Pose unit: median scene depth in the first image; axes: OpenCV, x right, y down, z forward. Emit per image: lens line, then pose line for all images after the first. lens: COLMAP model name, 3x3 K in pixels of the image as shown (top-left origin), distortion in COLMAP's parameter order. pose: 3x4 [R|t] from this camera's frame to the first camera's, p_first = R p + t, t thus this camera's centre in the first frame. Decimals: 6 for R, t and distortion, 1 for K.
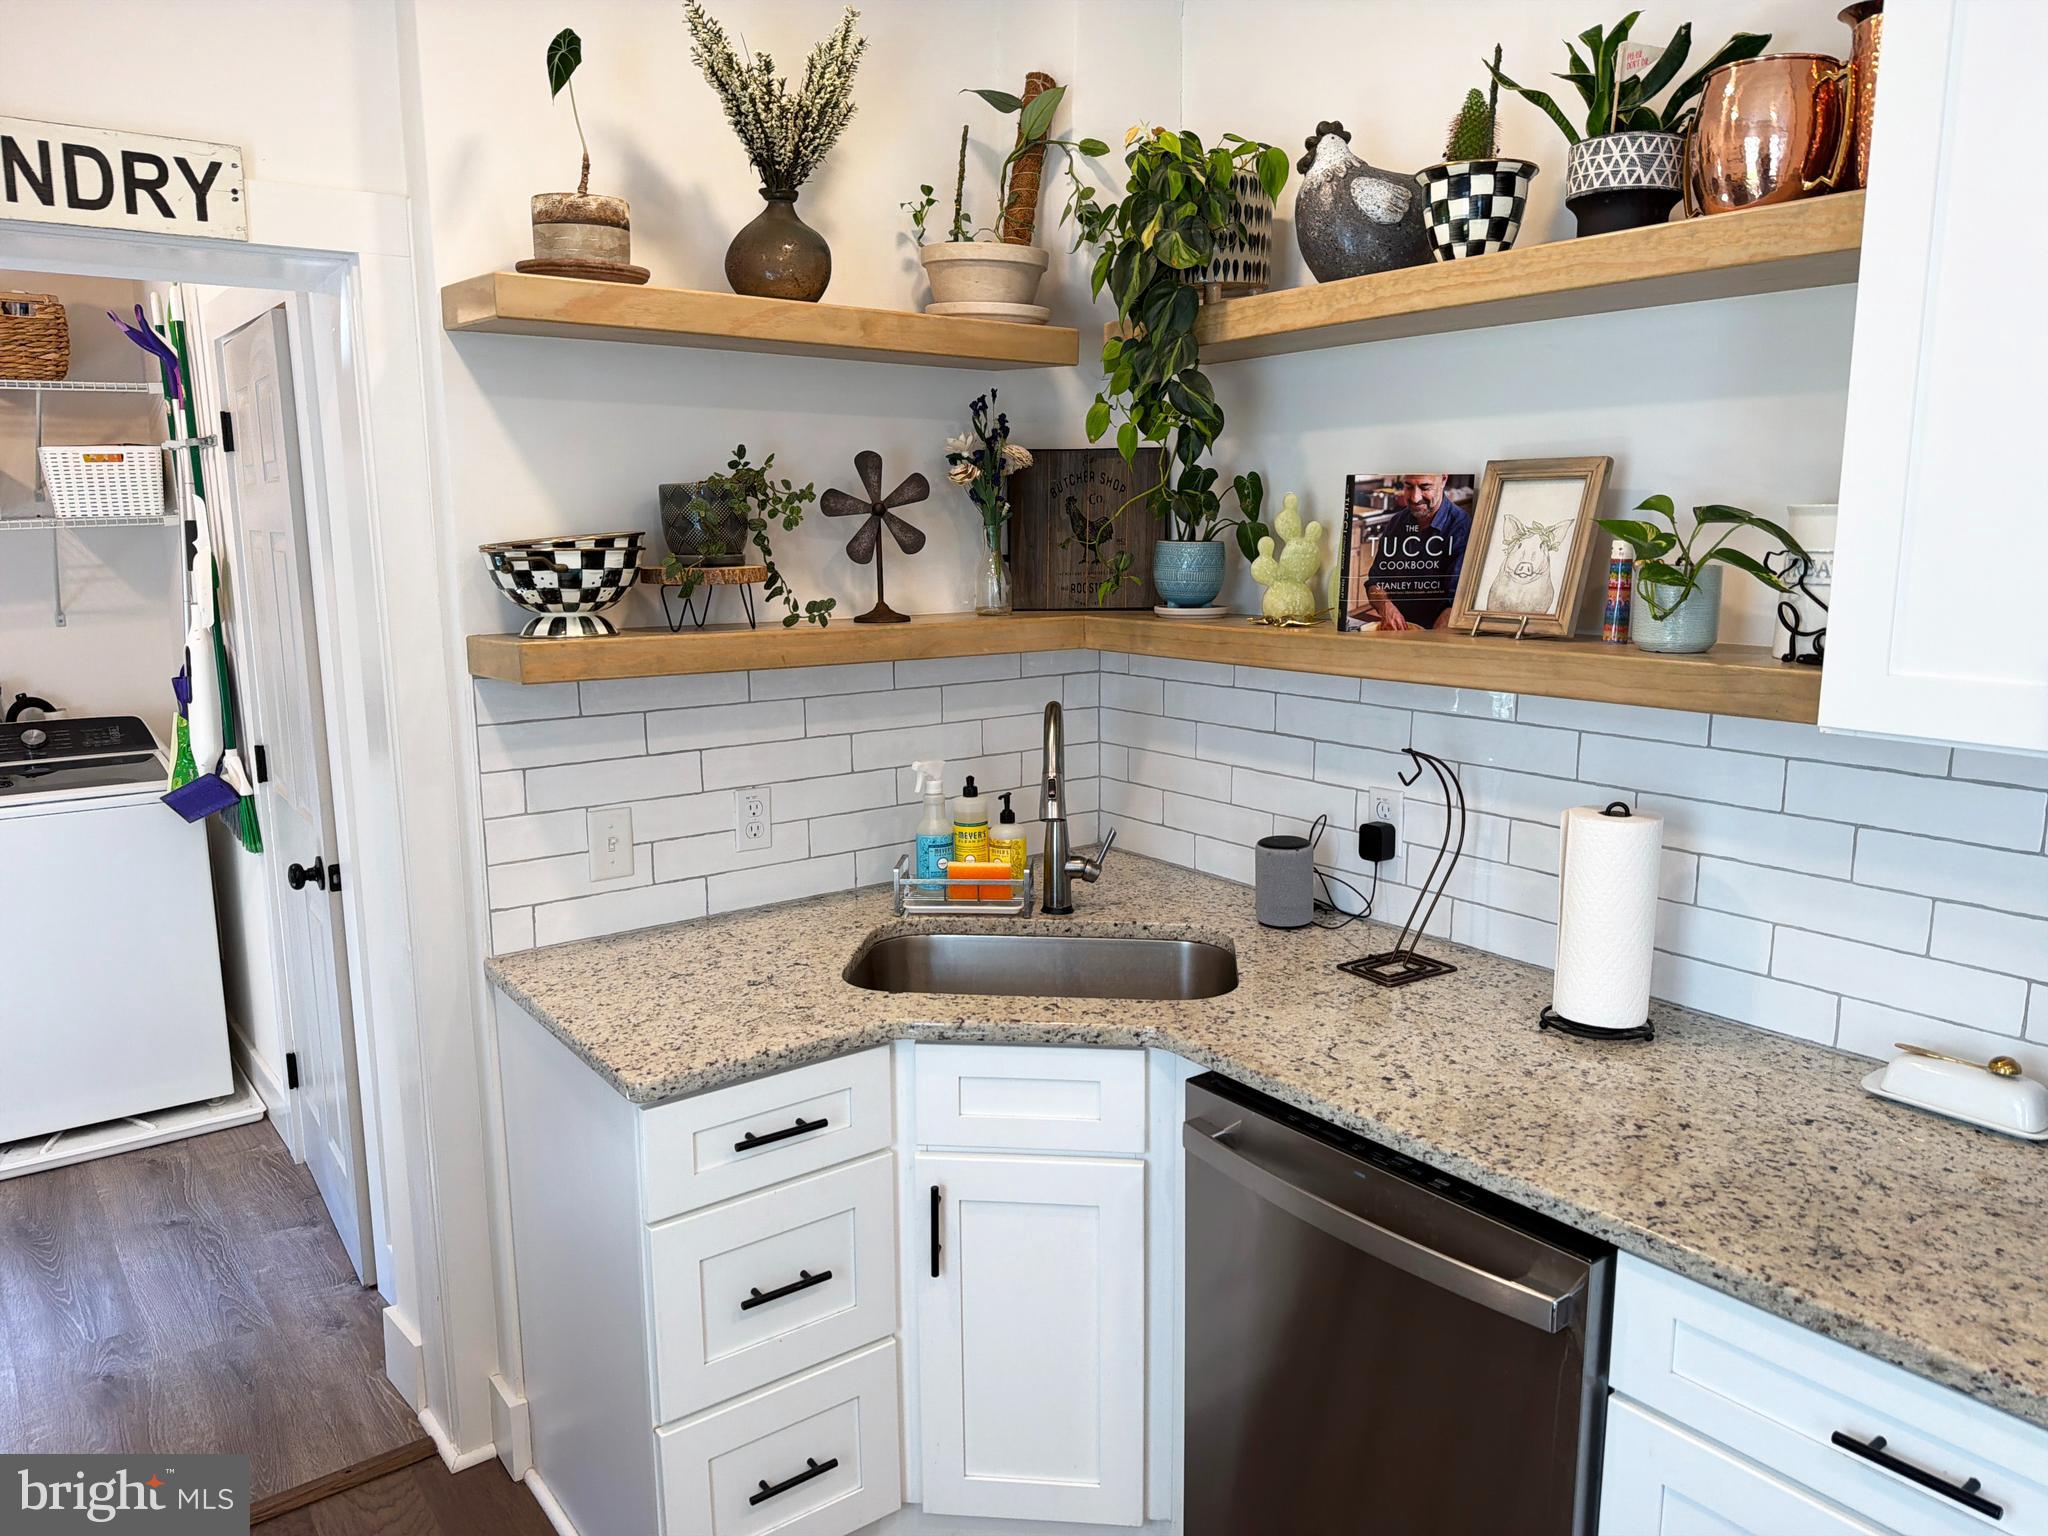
lens RADIAL K [[1405.9, 0, 1016.4], [0, 1405.9, 794.8], [0, 0, 1]] dist [0.086100, -0.069278]
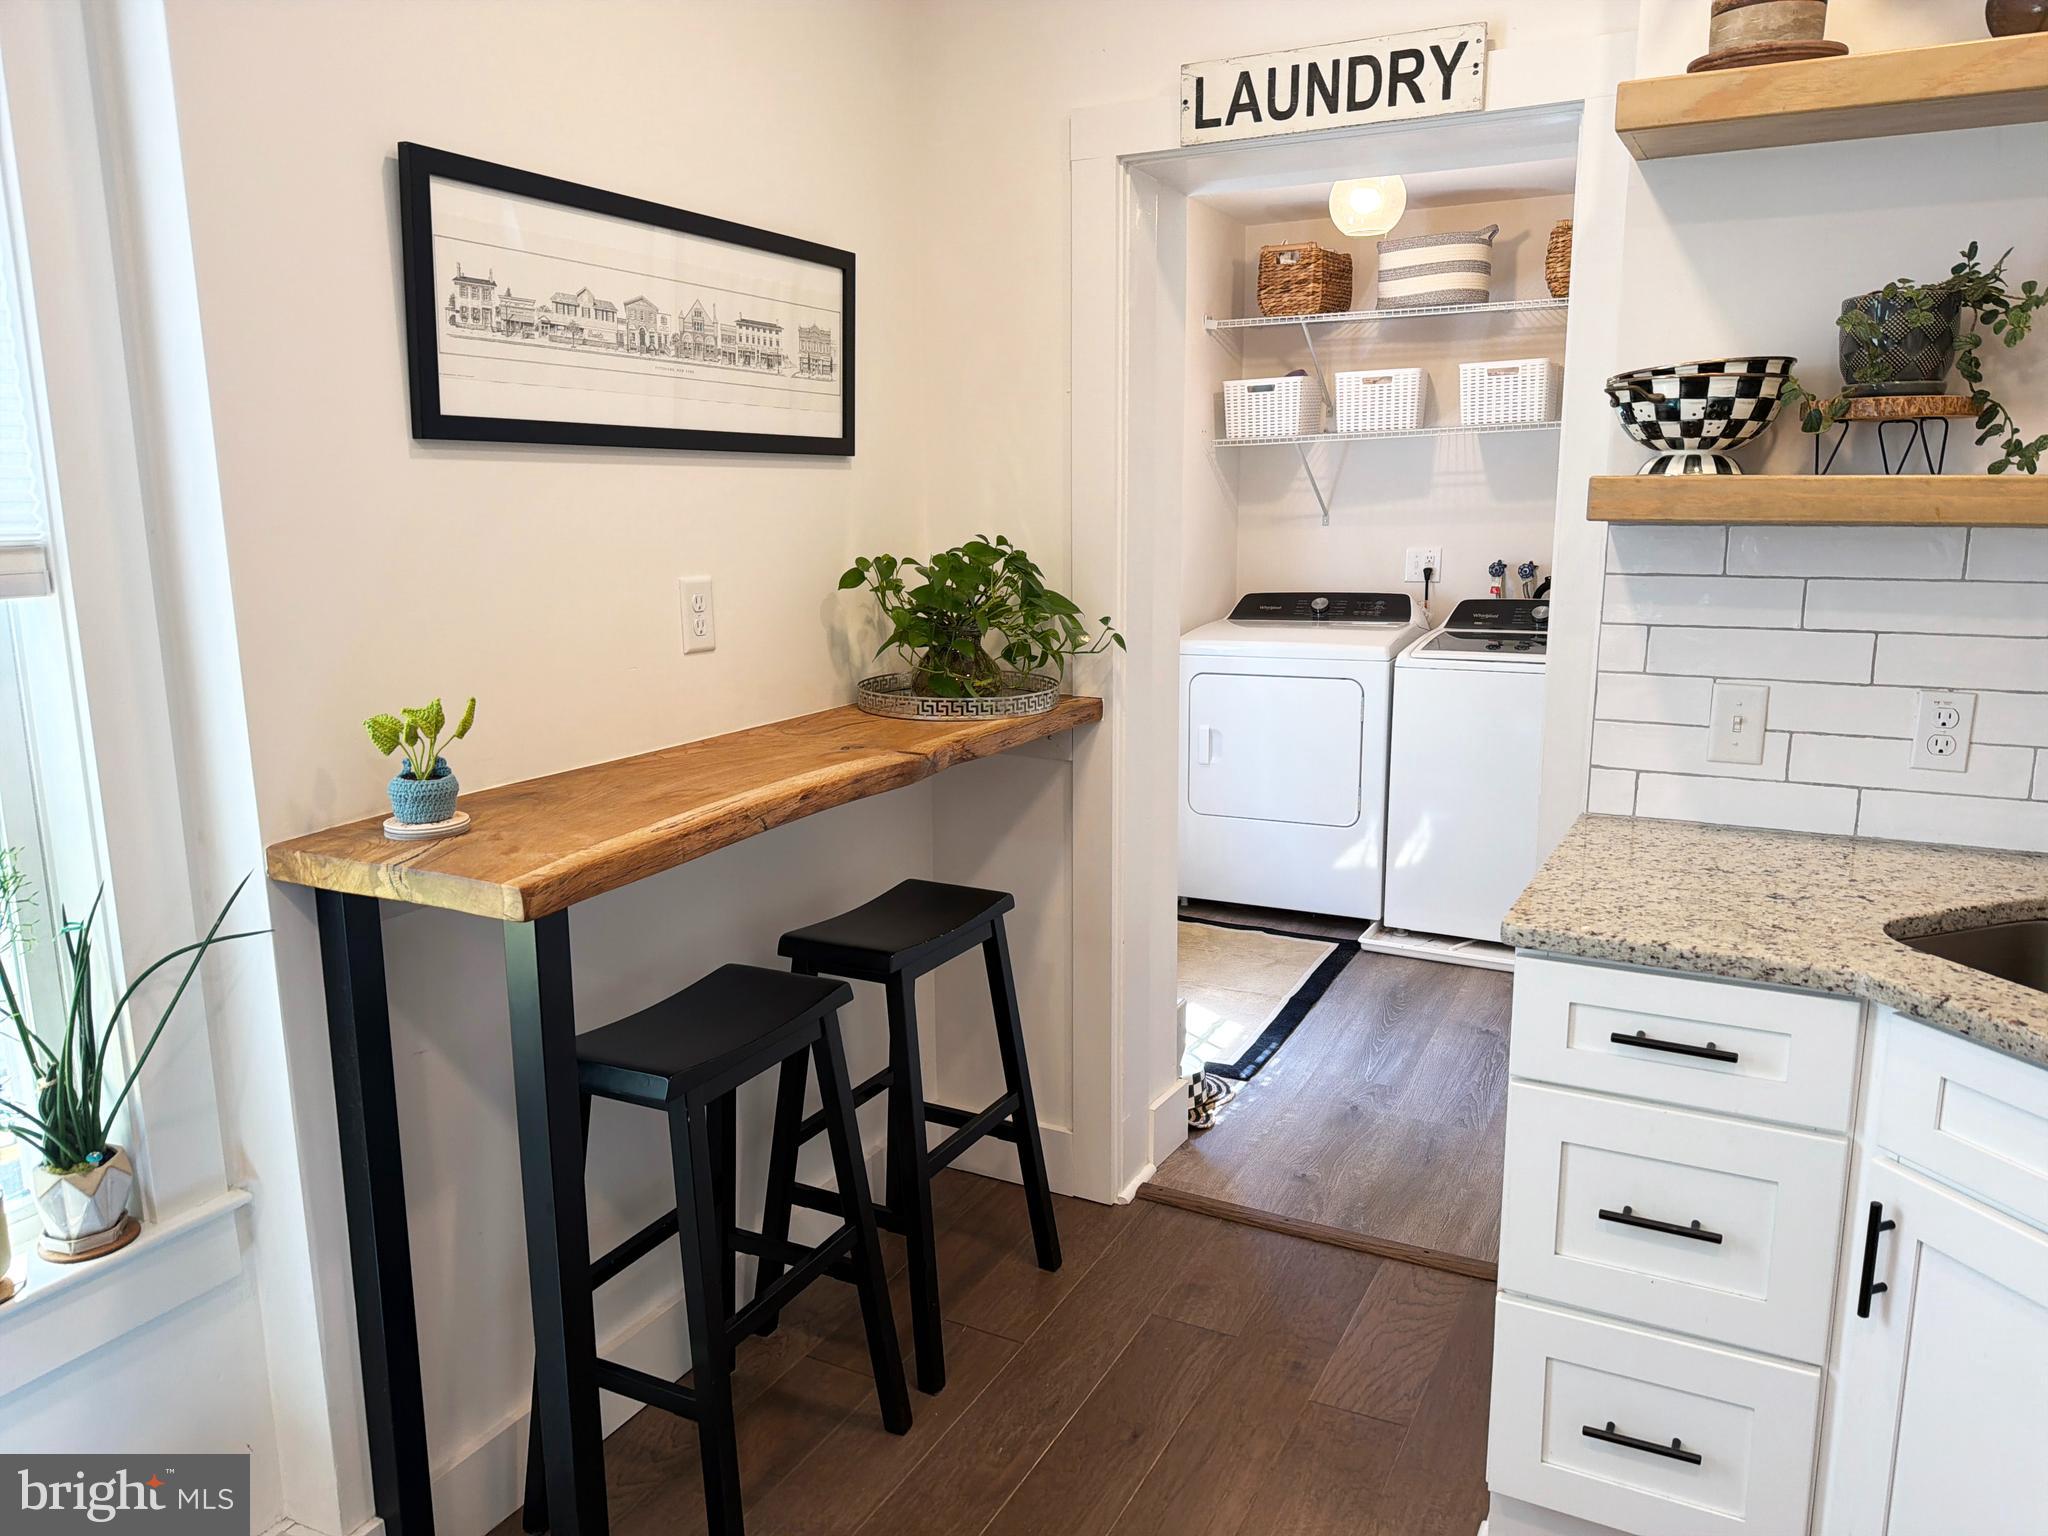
lens RADIAL K [[1443.8, 0, 1024.0], [0, 1443.8, 768.0], [0, 0, 1]] dist [0.073278, -0.072447]
pose [[0.450502, 0.184779, -0.873444, 0.377732], [-0.169287, 0.978278, 0.119642, 0.033092], [0.876579, 0.093964, 0.471997, 0.209506]]
